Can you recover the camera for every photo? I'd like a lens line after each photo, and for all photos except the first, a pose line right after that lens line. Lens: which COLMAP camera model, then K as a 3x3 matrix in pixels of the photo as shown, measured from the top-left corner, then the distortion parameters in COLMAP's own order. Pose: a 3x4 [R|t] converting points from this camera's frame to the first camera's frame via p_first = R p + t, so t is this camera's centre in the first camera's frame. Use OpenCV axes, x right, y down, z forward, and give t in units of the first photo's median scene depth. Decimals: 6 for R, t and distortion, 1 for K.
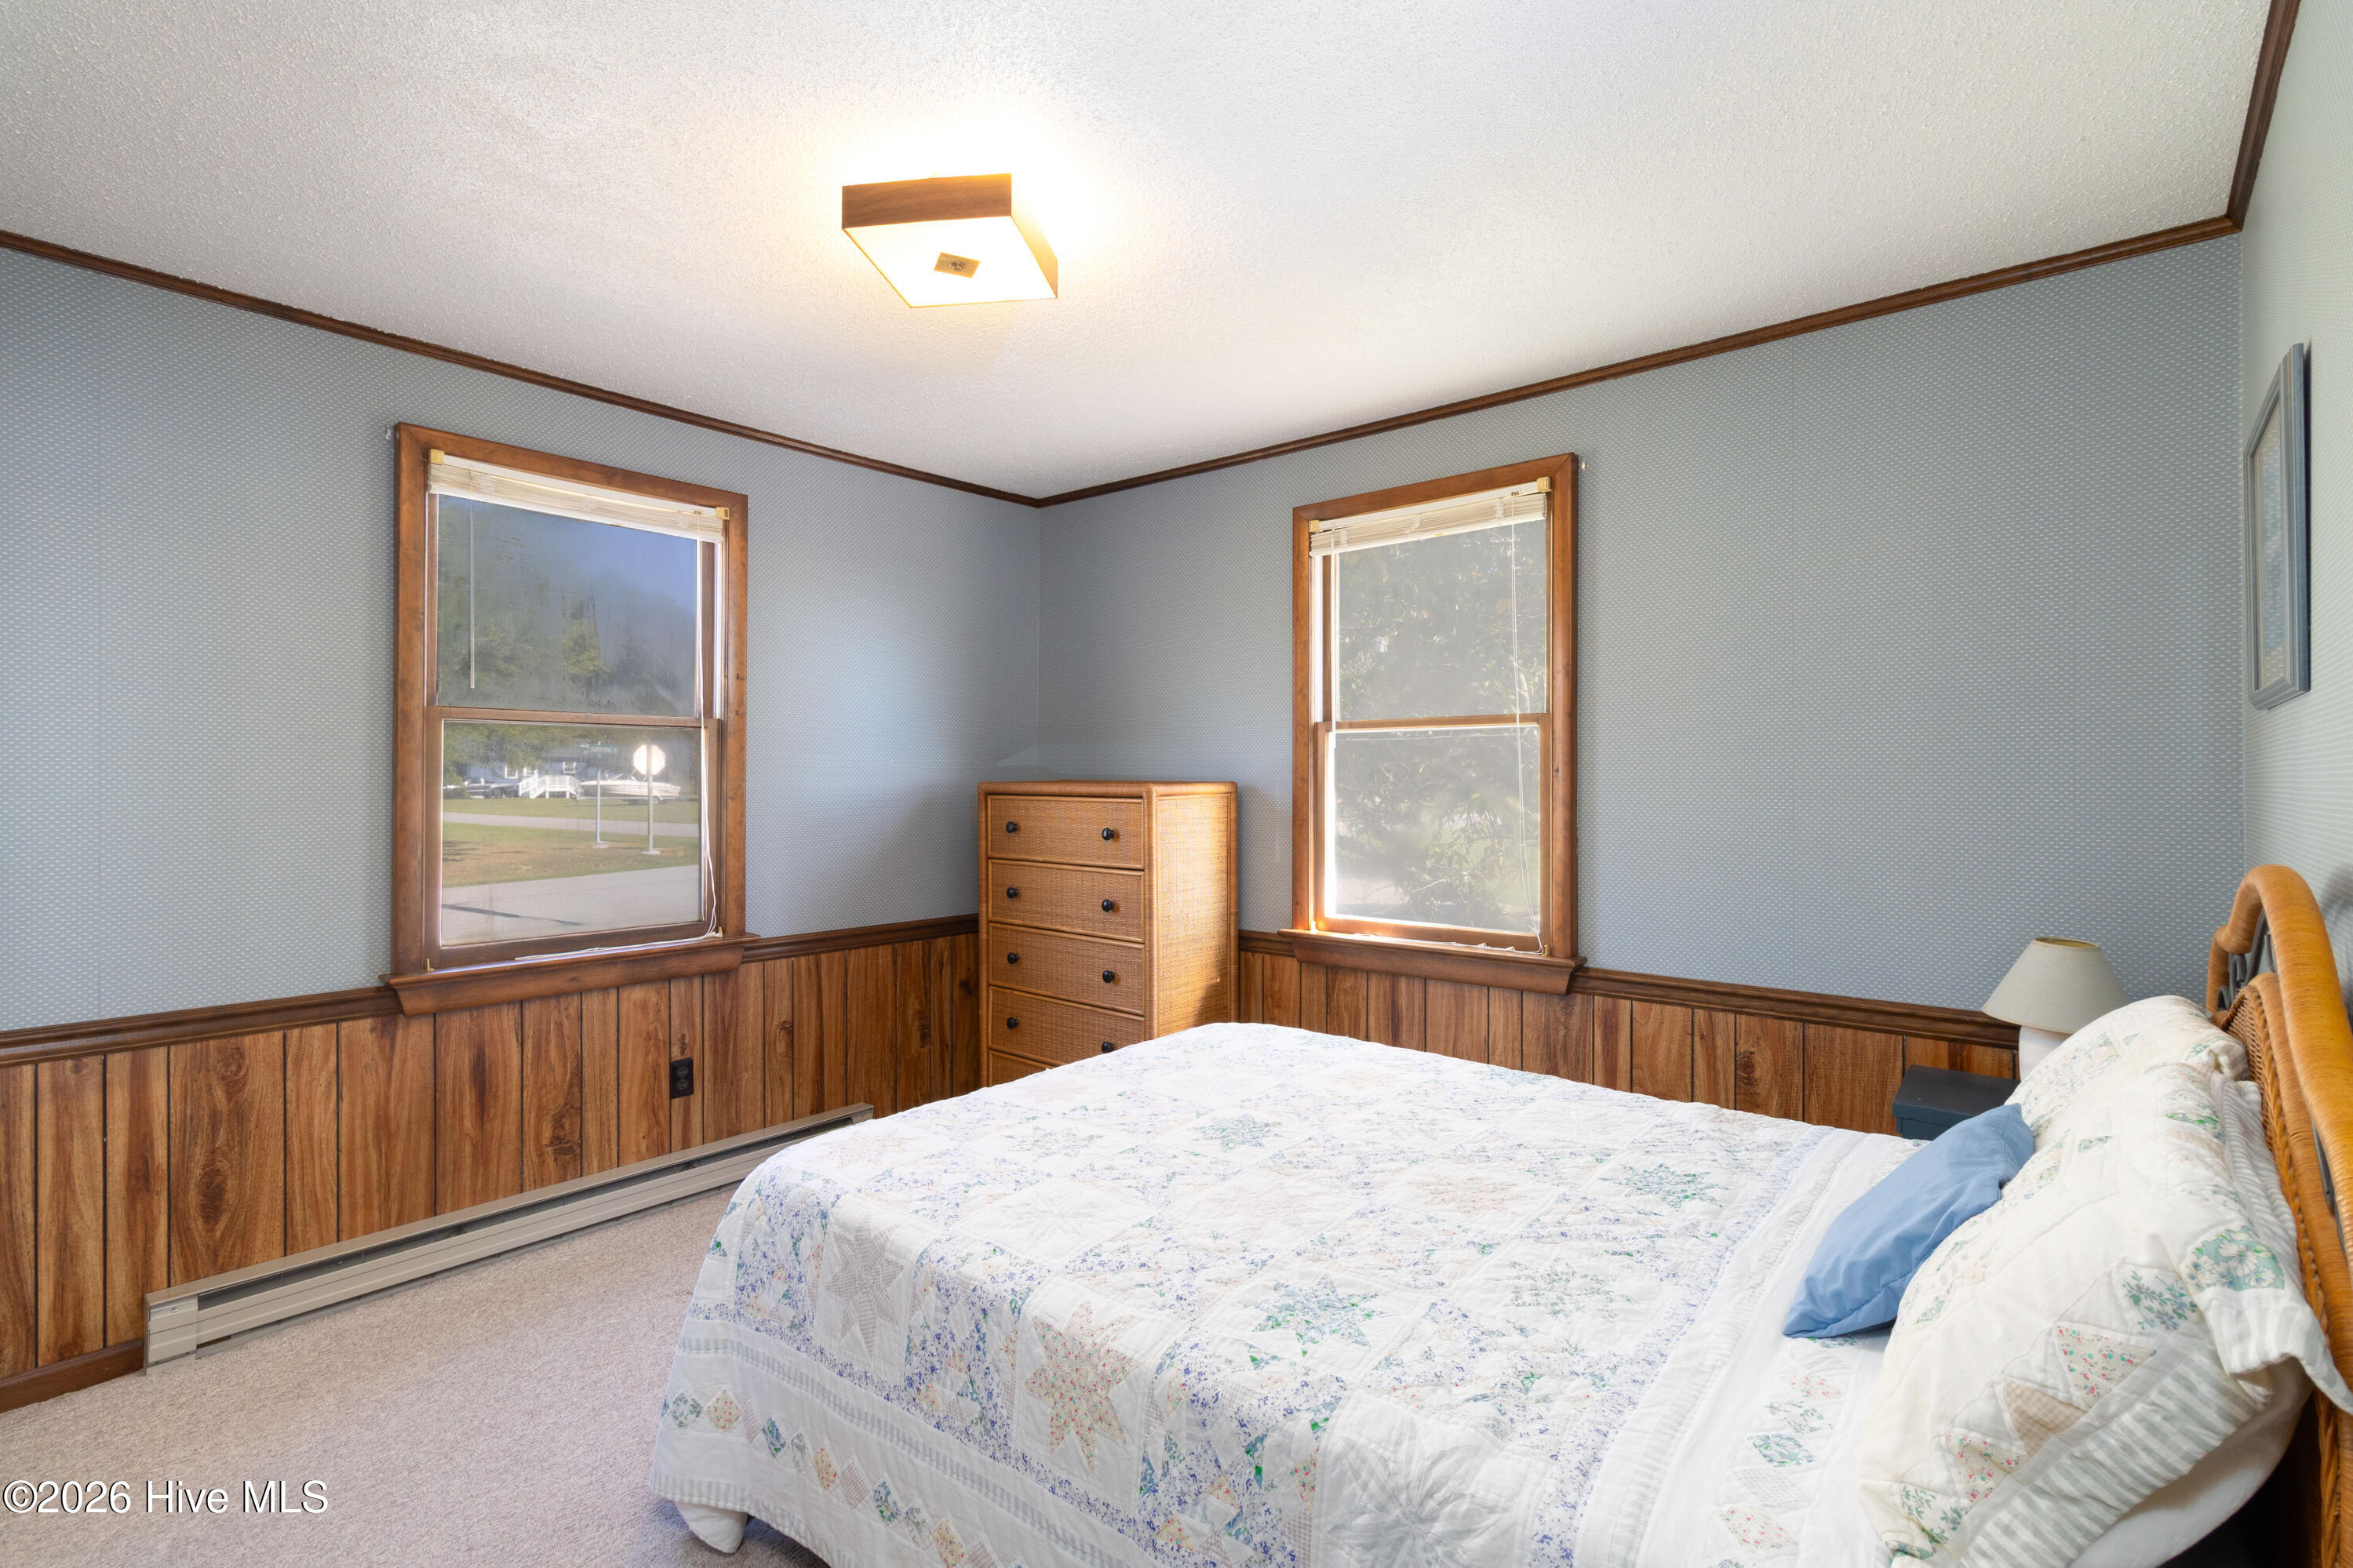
lens RADIAL K [[1088.9, 0, 1189.4], [0, 1088.9, 771.5], [0, 0, 1]] dist [0.005057, 0.000151]
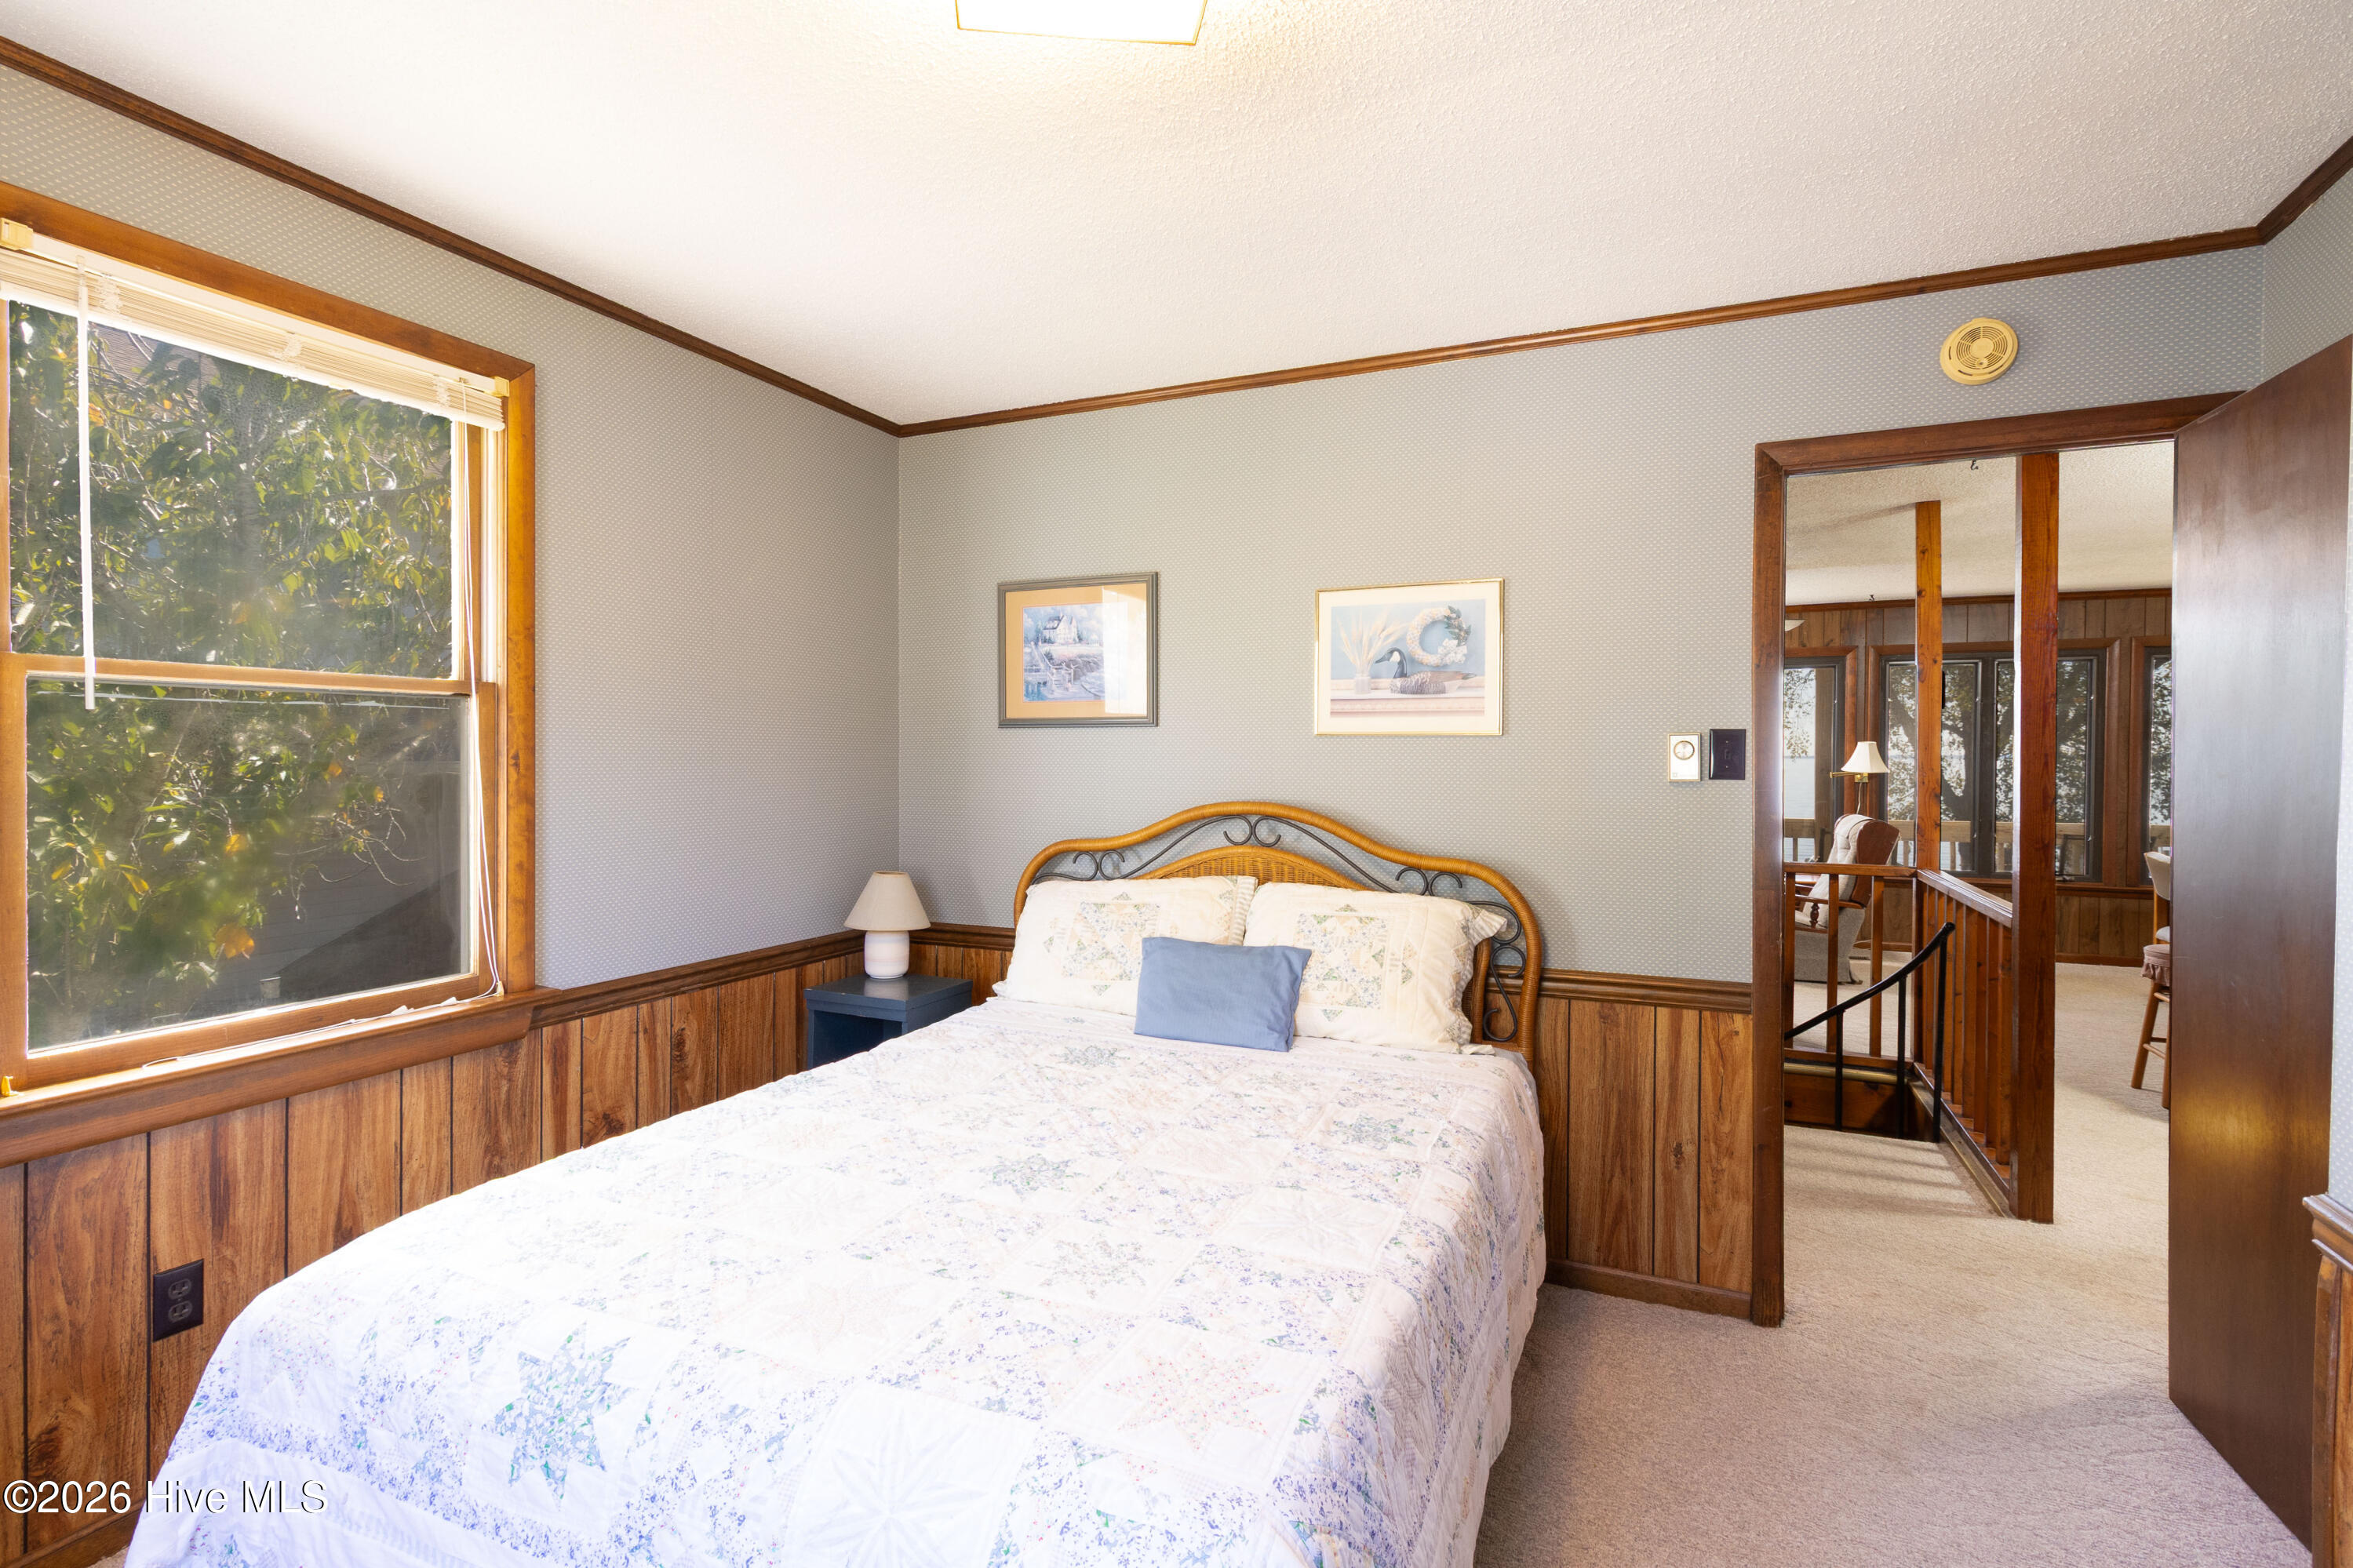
lens RADIAL K [[1088.9, 0, 1189.4], [0, 1088.9, 771.5], [0, 0, 1]] dist [0.005057, 0.000151]
pose [[-0.271645, -0.014512, 0.962288, -0.561201], [-0.009370, 0.999879, 0.012434, -0.005291], [-0.962352, -0.005639, -0.271748, 0.748522]]
